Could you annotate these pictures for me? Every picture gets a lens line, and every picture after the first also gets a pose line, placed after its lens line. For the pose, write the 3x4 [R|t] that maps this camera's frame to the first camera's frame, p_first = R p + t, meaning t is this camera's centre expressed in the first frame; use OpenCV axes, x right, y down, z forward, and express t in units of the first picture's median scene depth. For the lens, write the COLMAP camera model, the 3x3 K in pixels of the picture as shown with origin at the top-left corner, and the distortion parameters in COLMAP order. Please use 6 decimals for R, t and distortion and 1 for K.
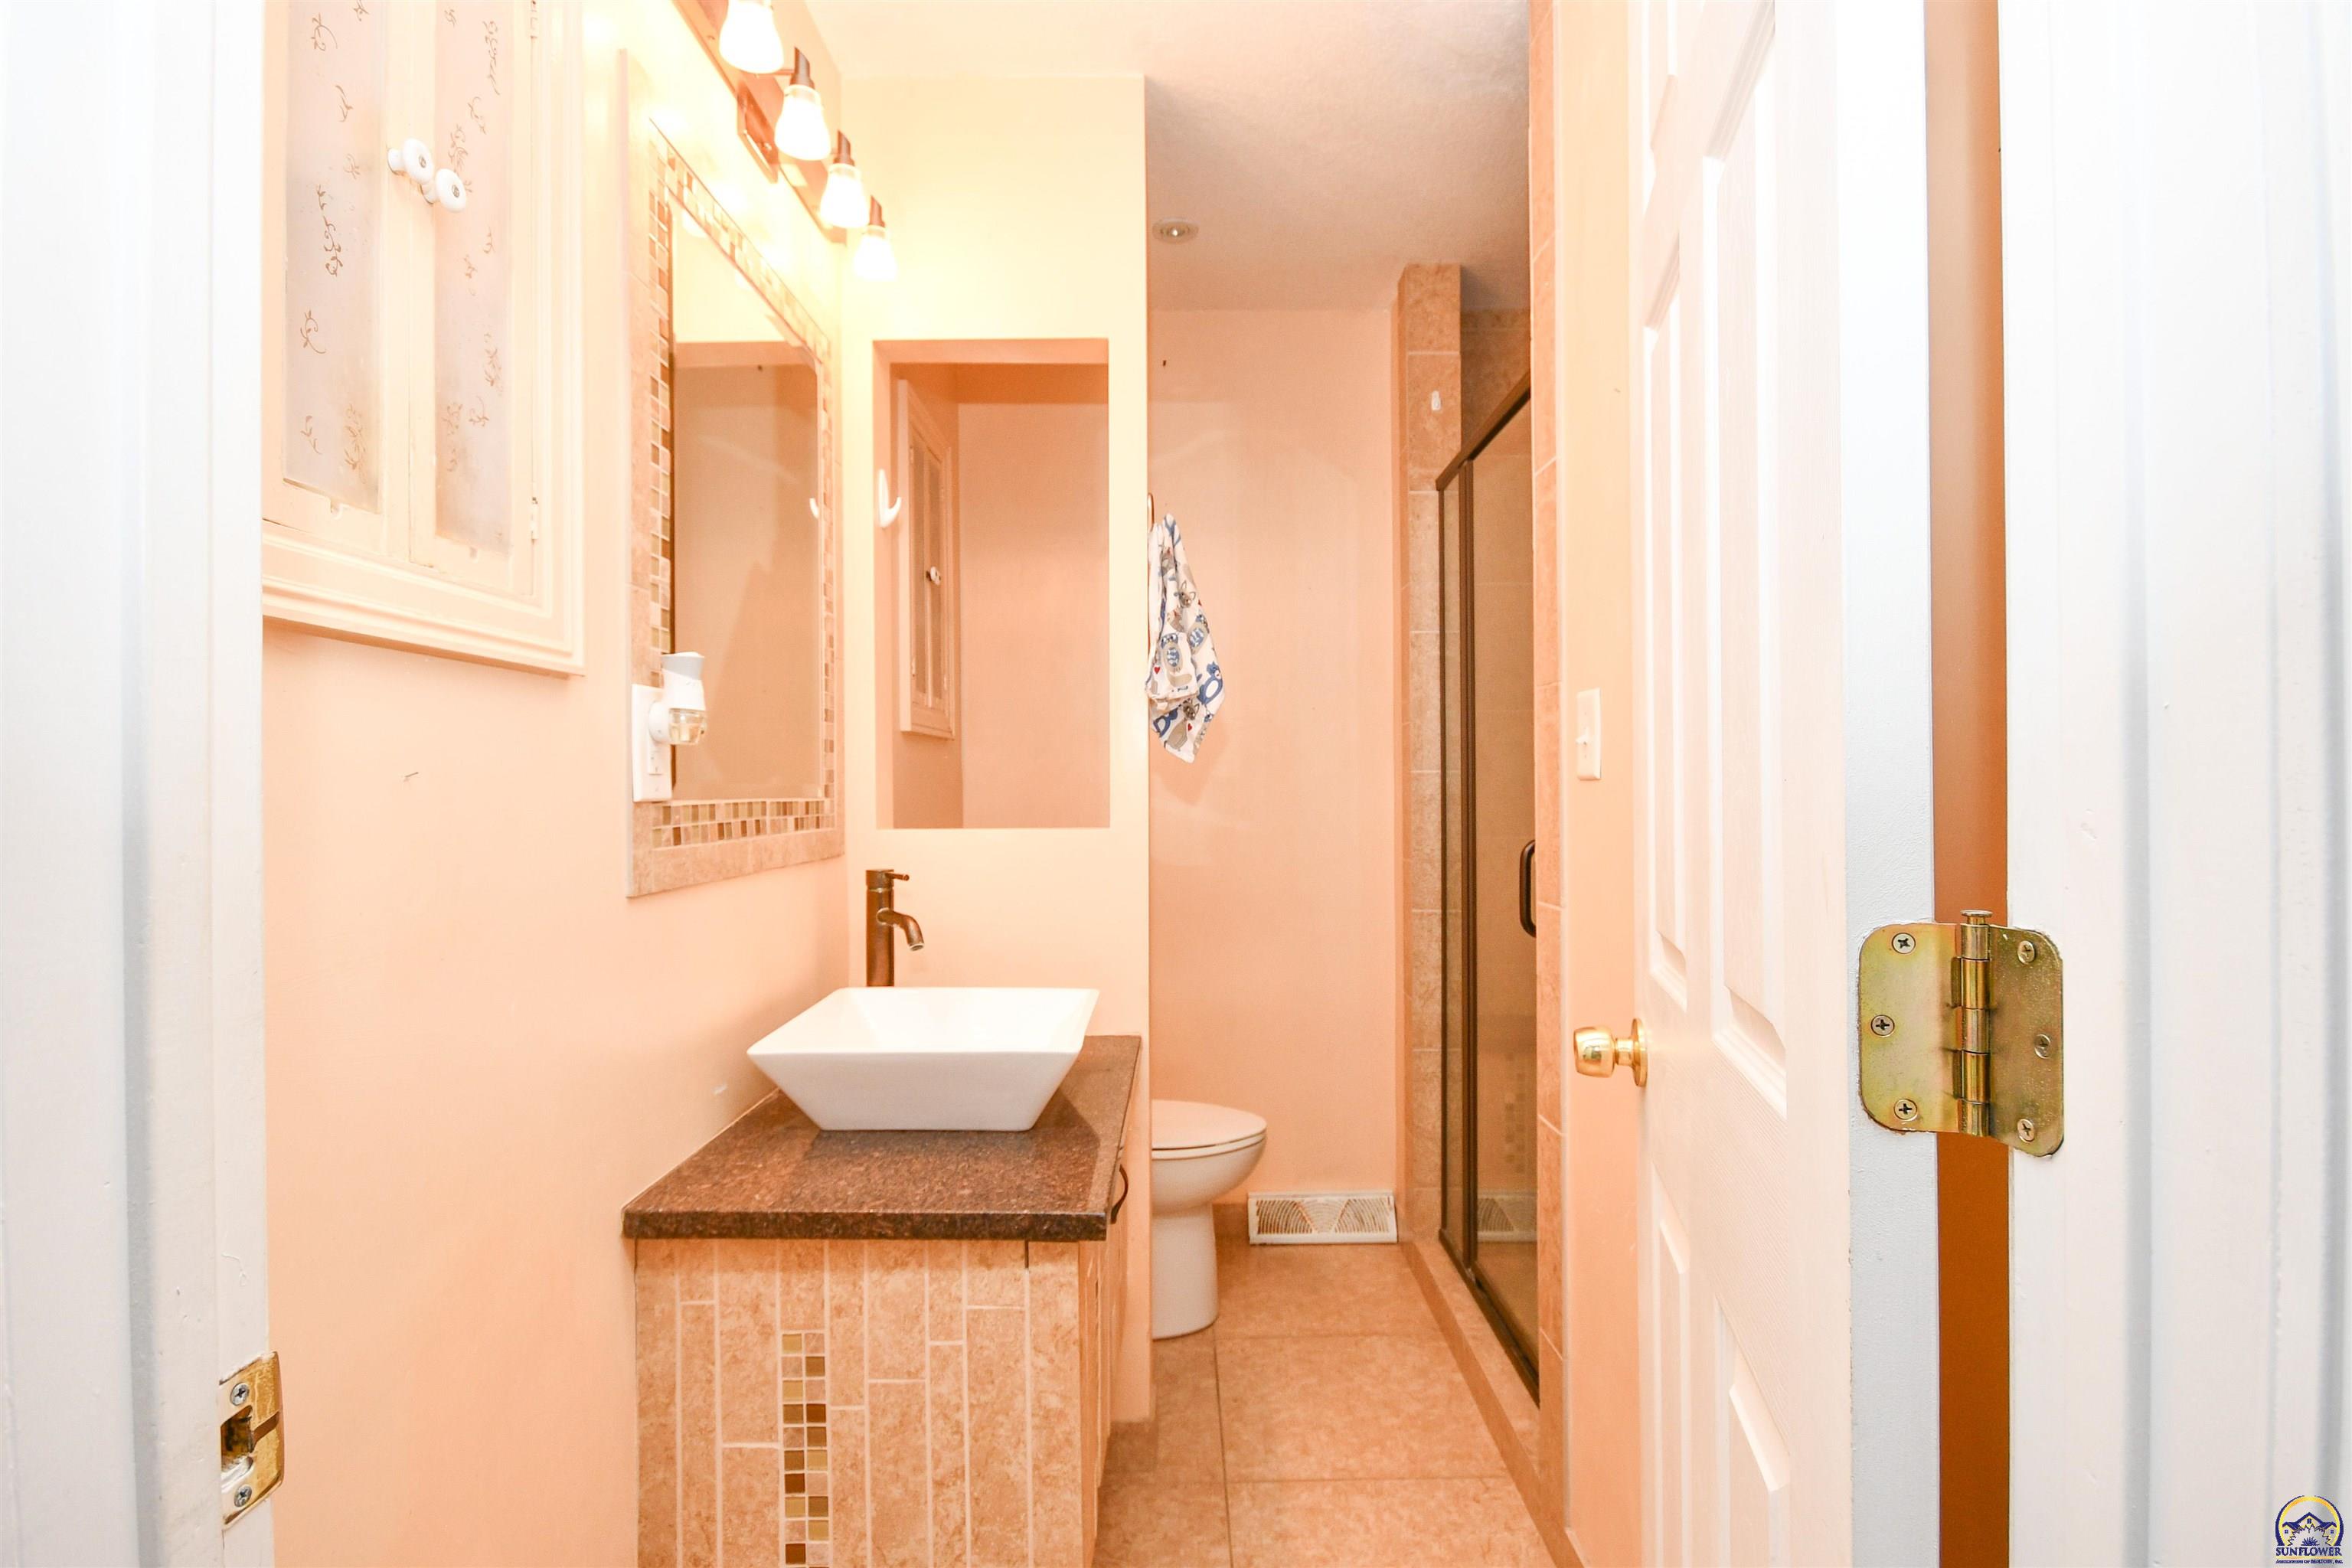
lens RADIAL K [[1010.1, 0, 1176.0], [0, 1010.1, 784.0], [0, 0, 1]] dist [-0.001408, -0.000171]
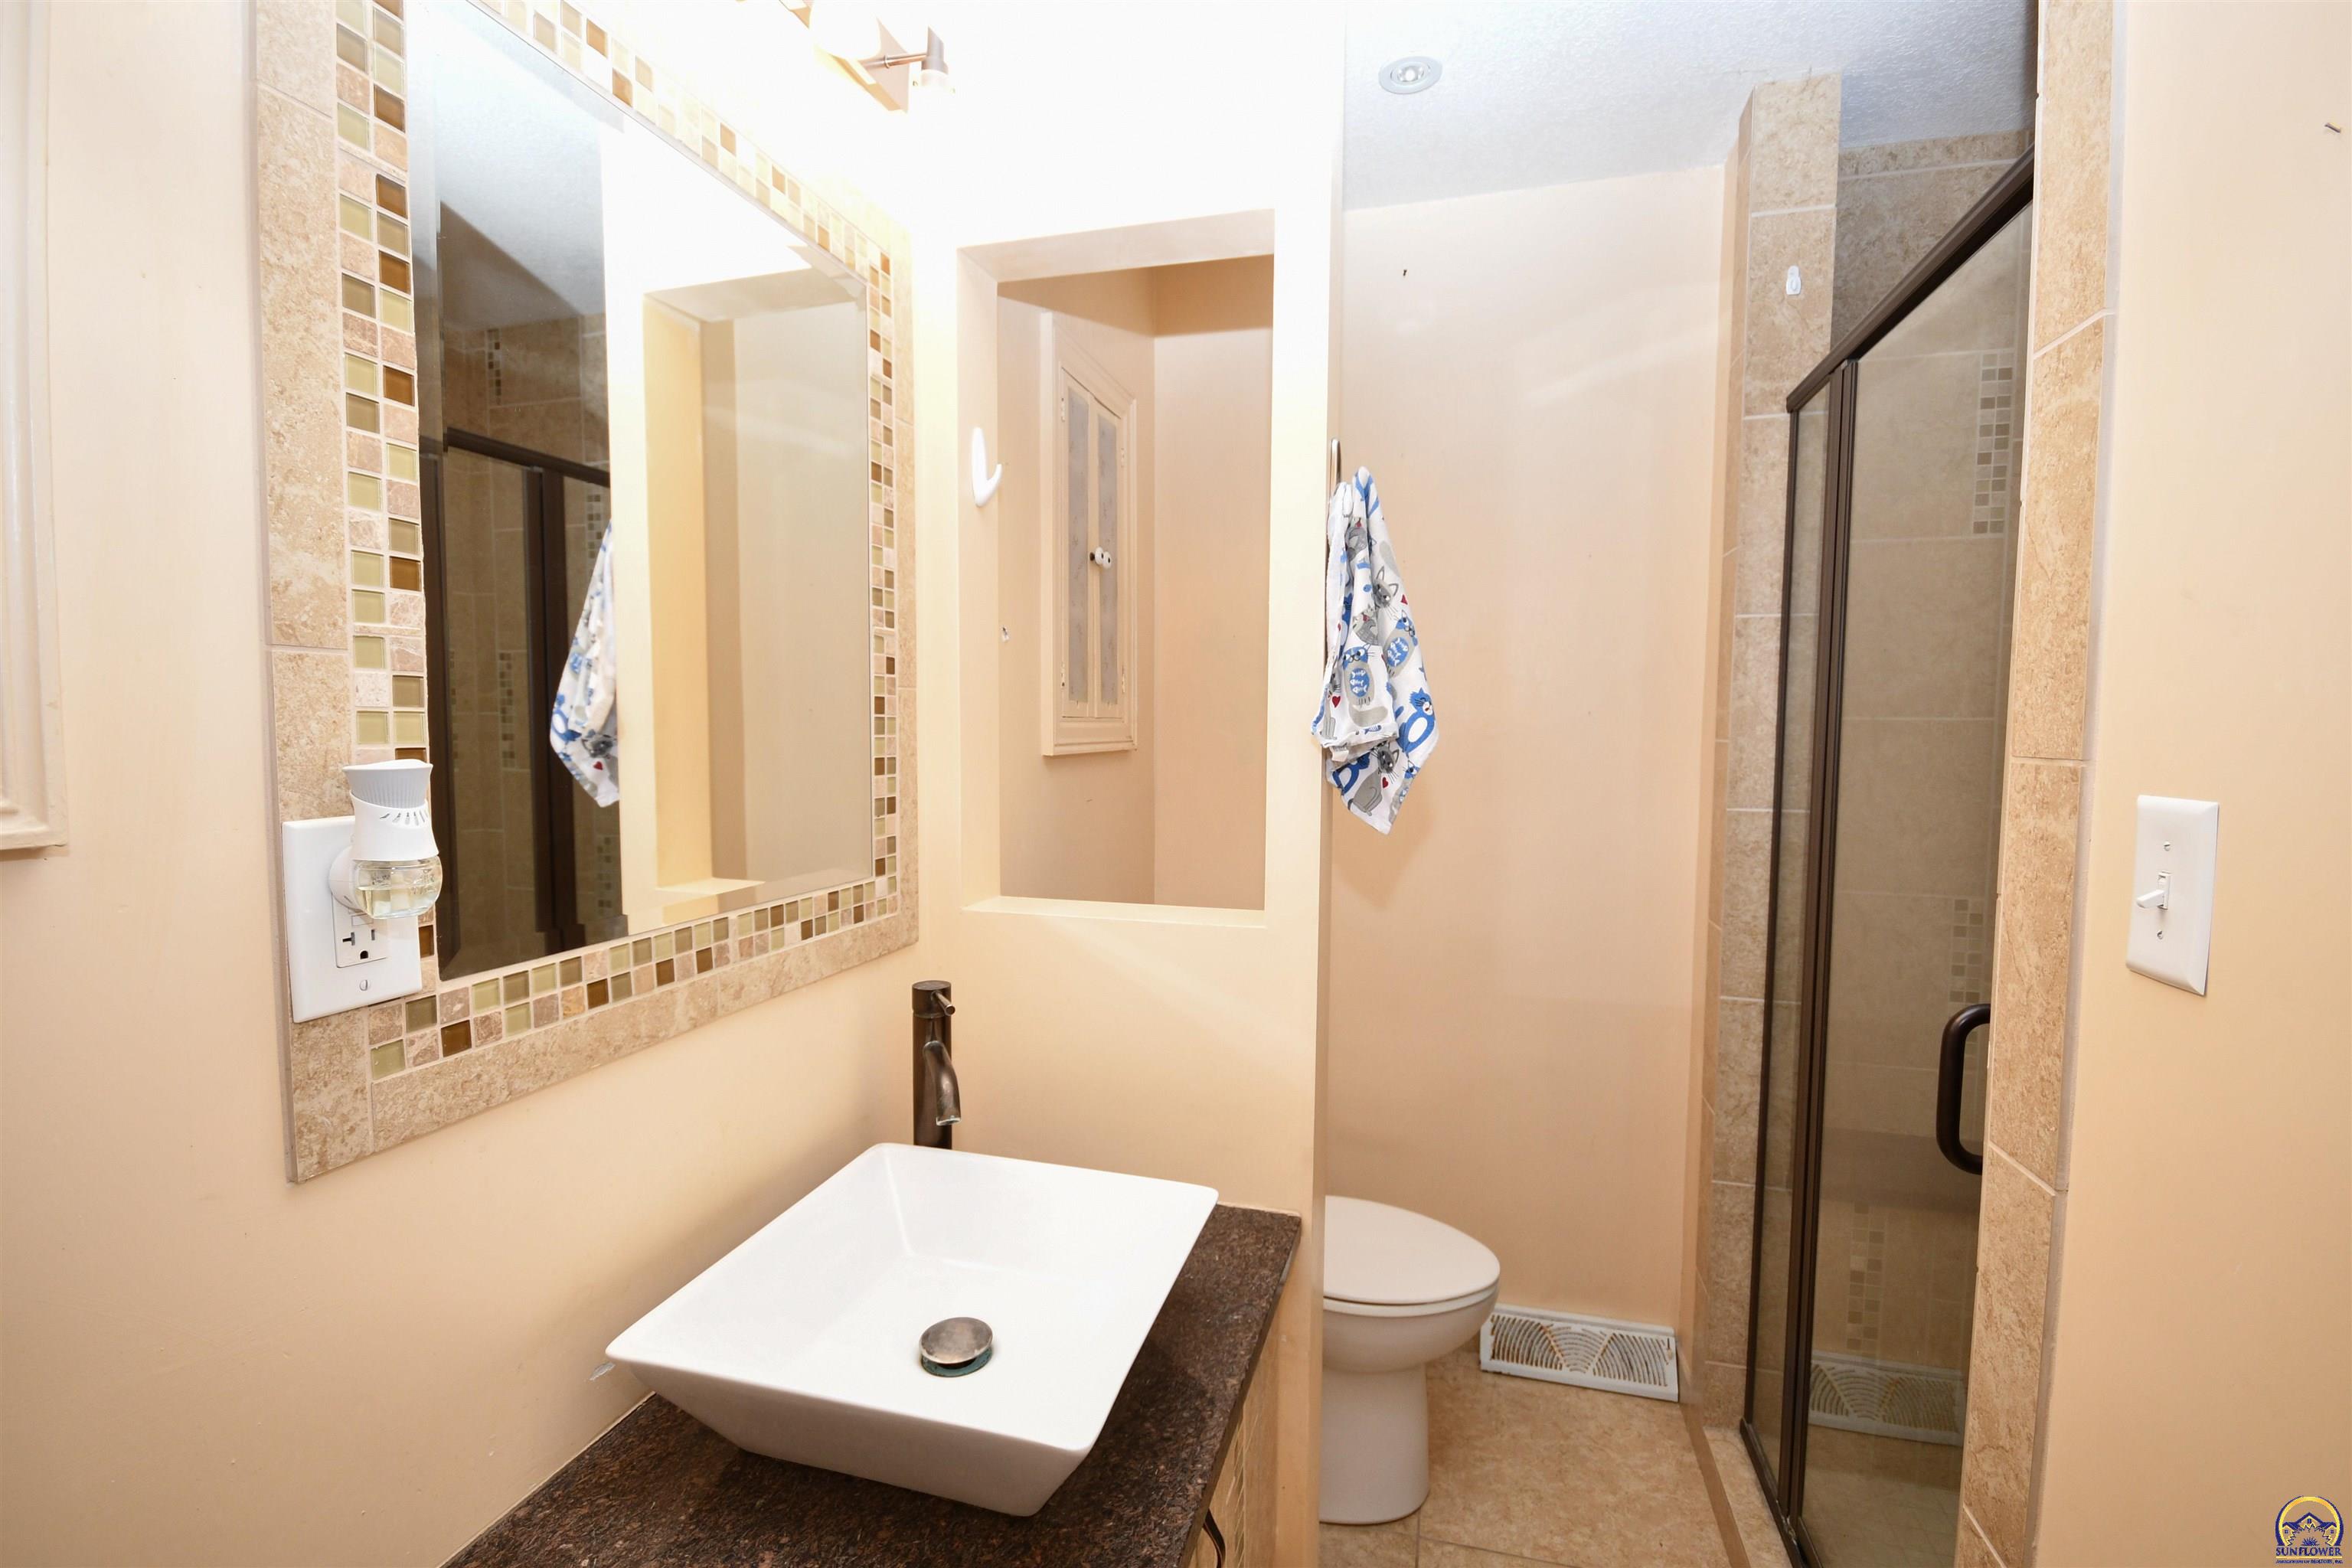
lens RADIAL K [[988.5, 0, 1190.5], [0, 988.5, 793.1], [0, 0, 1]] dist [0.000897, 0.000217]
pose [[0.967634, 0.030170, -0.250549, 0.053706], [-0.016867, 0.998340, 0.055073, -0.083241], [0.251795, -0.049065, 0.966536, 0.317153]]
